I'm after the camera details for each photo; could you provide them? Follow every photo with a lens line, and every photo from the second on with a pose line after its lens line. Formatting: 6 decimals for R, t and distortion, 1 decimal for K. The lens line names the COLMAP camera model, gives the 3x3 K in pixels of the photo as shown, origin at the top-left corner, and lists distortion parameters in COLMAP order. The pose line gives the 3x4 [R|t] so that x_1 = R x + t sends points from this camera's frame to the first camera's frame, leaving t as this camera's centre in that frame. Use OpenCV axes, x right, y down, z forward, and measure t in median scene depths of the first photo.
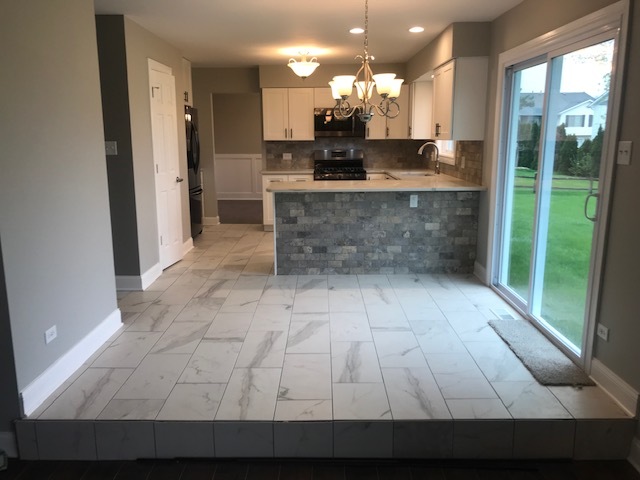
lens RADIAL K [[528.7, 0, 315.1], [0, 528.7, 237.6], [0, 0, 1]] dist [0.041767, -0.066824]
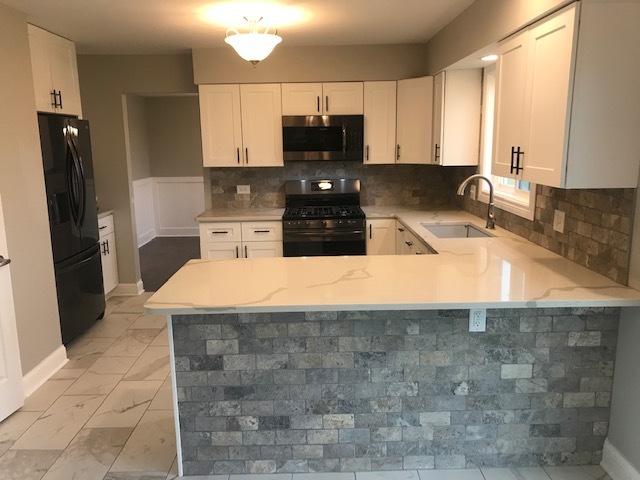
lens RADIAL K [[528.7, 0, 321.0], [0, 528.7, 237.2], [0, 0, 1]] dist [0.041767, -0.066824]
pose [[0.999645, -0.012058, 0.023778, 0.040083], [0.012289, 0.999878, -0.009598, -0.133729], [-0.023660, 0.009887, 0.999671, 0.530988]]
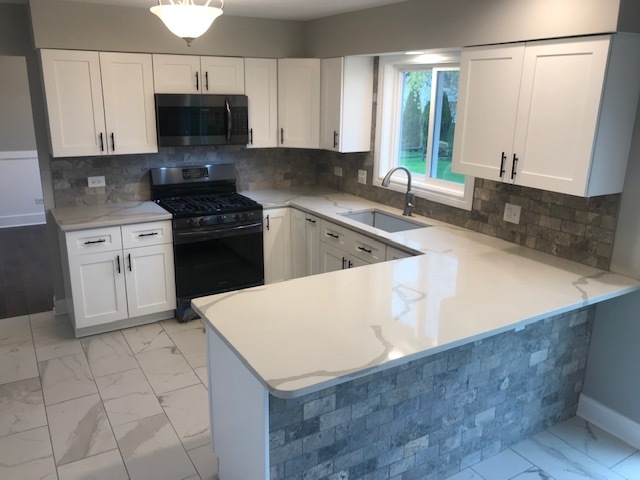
lens RADIAL K [[528.7, 0, 323.2], [0, 528.7, 234.6], [0, 0, 1]] dist [0.041767, -0.066824]
pose [[0.848297, -0.119410, 0.515882, -0.214980], [0.079379, 0.991909, 0.099068, -0.207641], [-0.523538, -0.043089, 0.850912, 0.658820]]
